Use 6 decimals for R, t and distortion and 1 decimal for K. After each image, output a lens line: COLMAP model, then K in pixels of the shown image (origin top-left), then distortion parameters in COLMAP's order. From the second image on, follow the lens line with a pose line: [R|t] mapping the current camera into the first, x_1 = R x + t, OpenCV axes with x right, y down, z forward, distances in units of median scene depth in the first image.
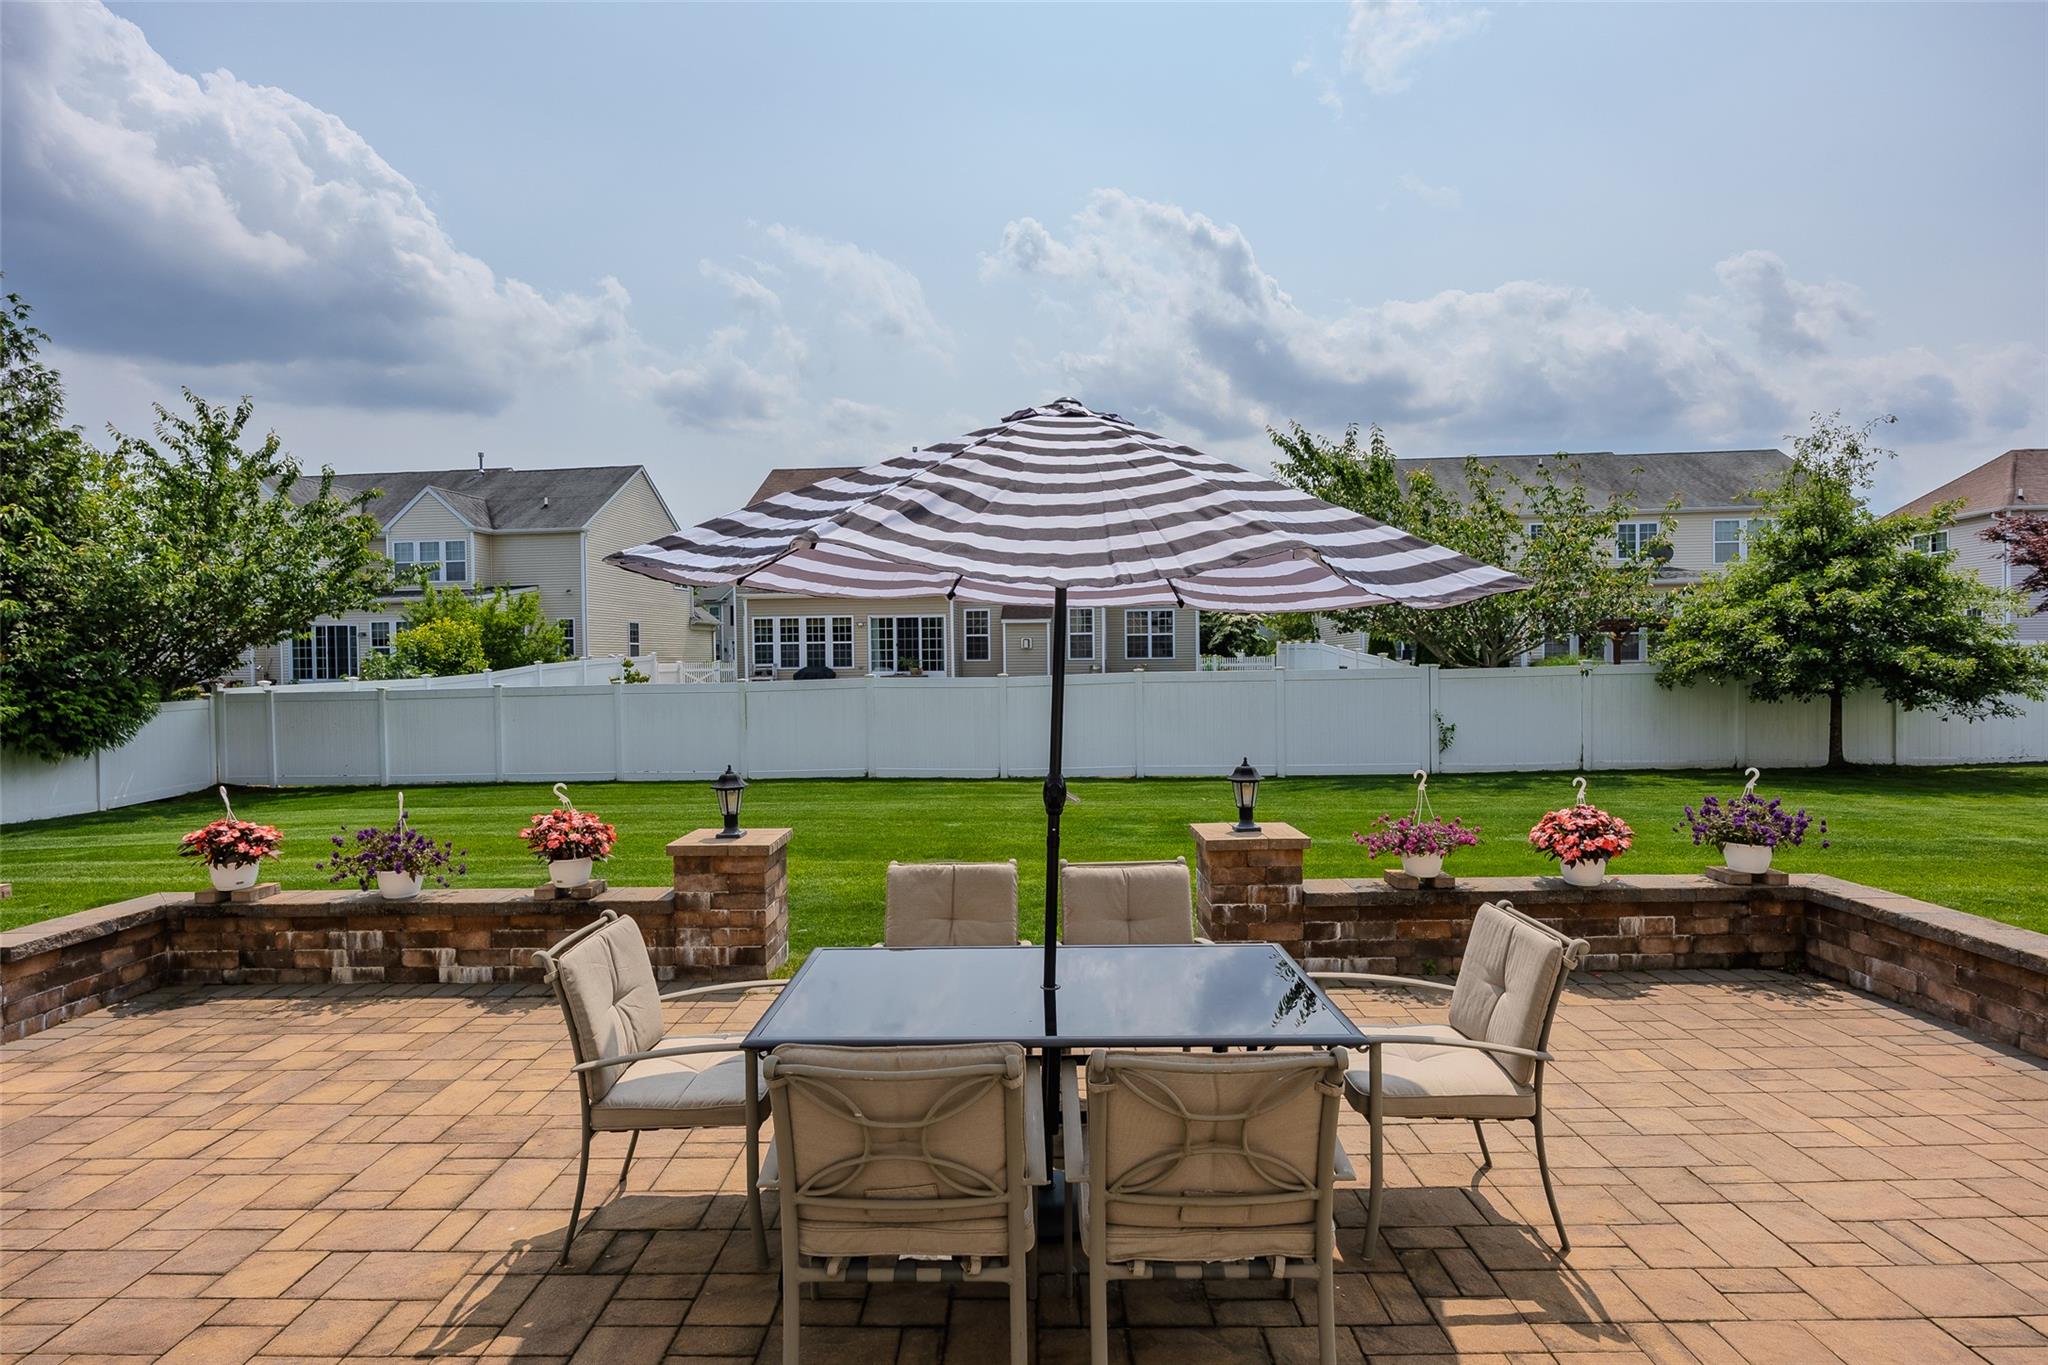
lens RADIAL K [[1041.3, 0, 1024.0], [0, 1041.3, 682.5], [0, 0, 1]] dist [-0.012983, 0.000868]
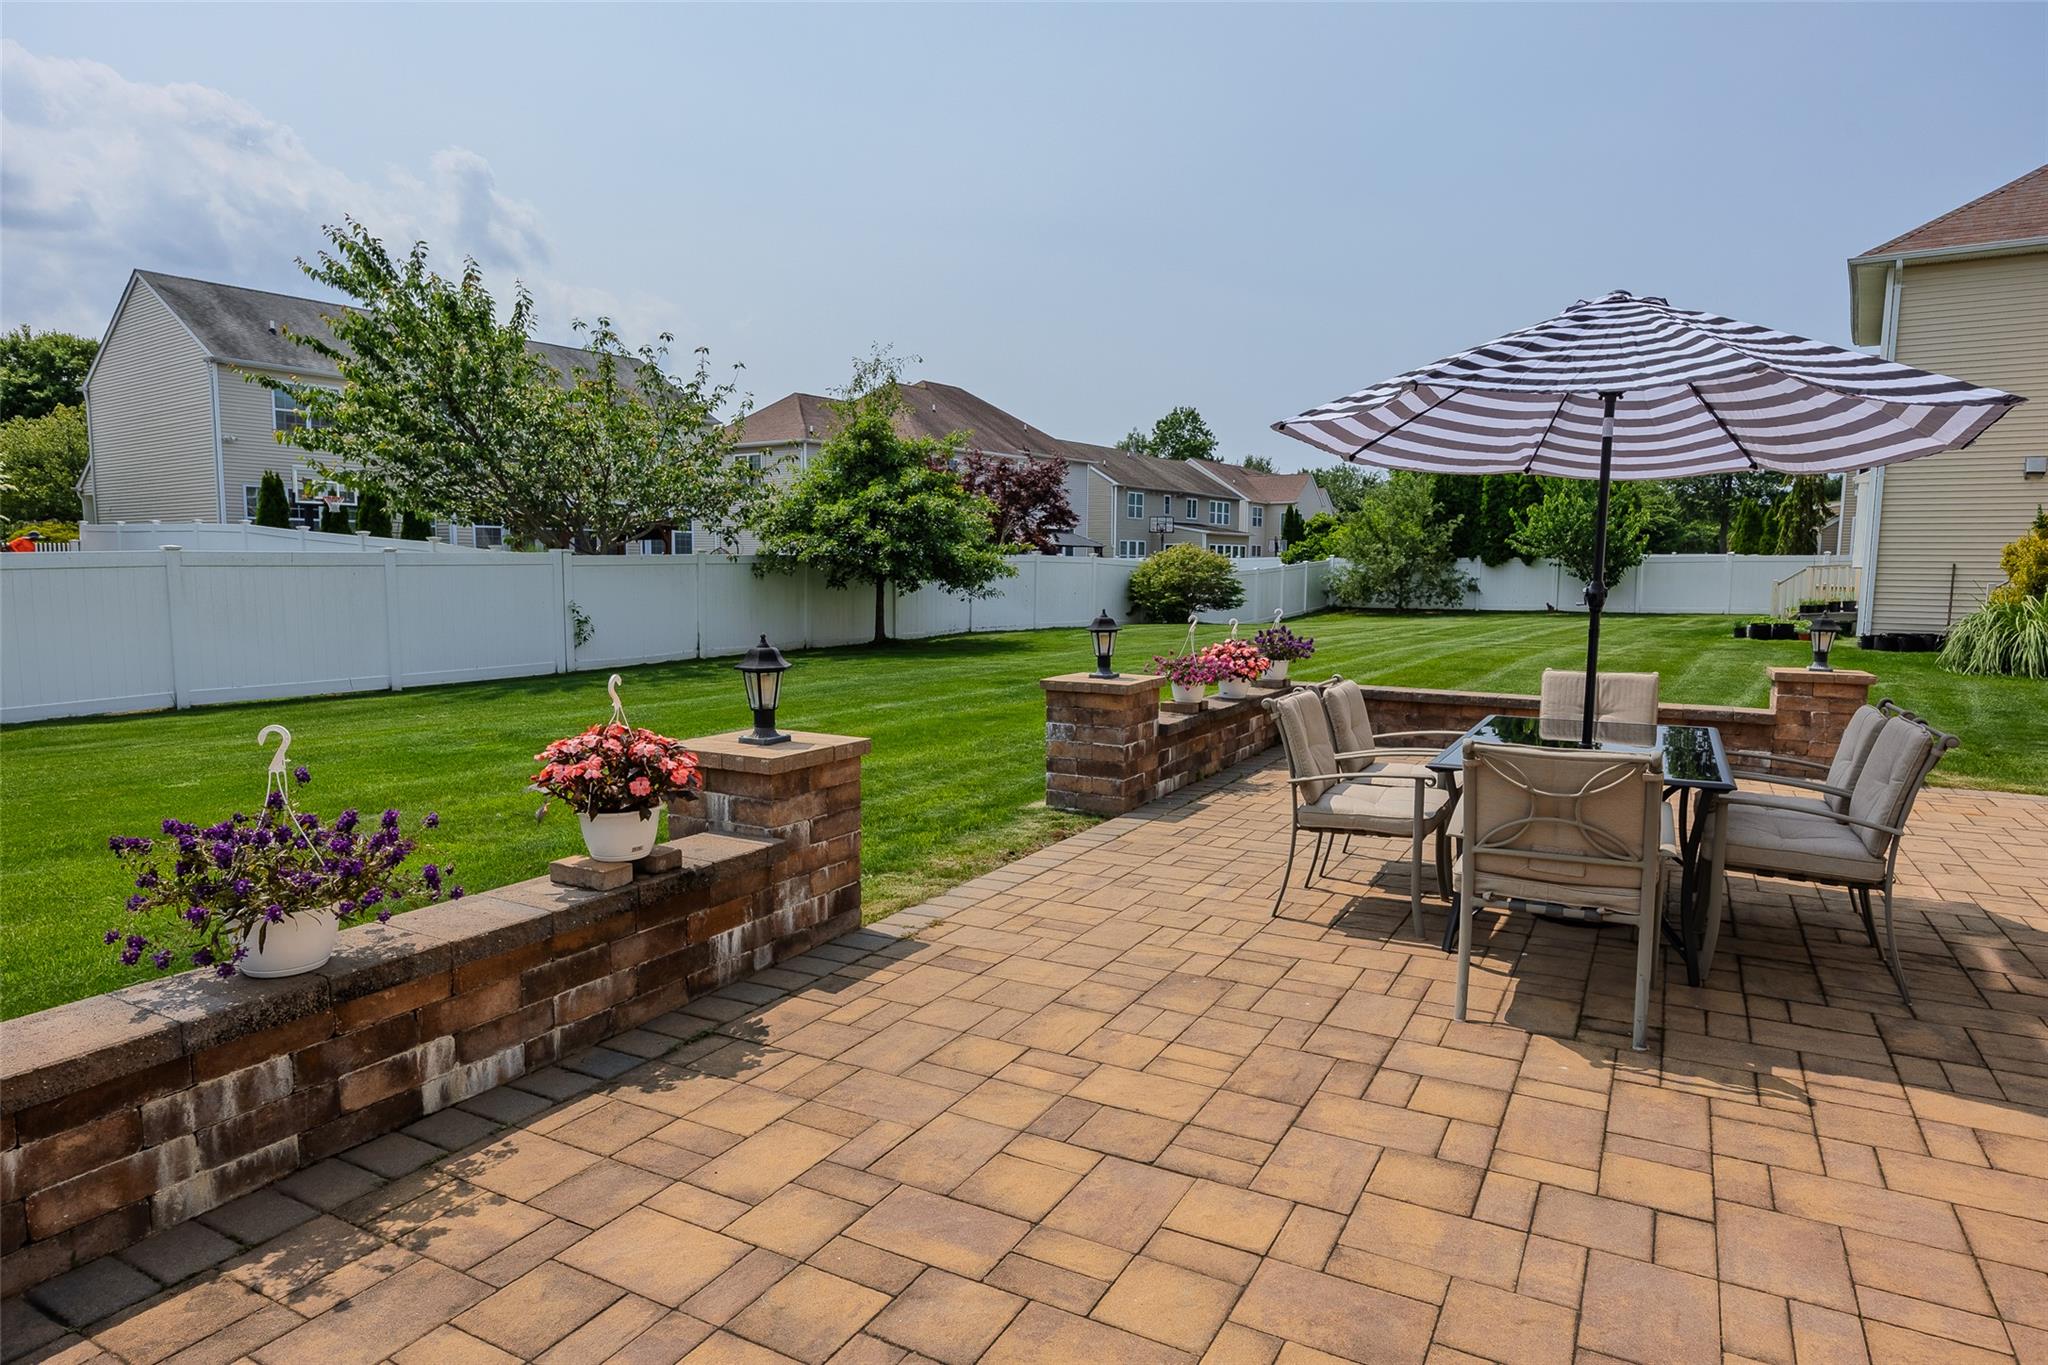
lens RADIAL K [[1164.5, 0, 1025.7], [0, 1164.5, 649.5], [0, 0, 1]] dist [-0.007278, 0.000452]
pose [[0.475309, -0.048469, 0.878483, -0.896272], [0.005058, 0.998615, 0.052360, 0.051337], [-0.879805, -0.020443, 0.474896, 0.515631]]
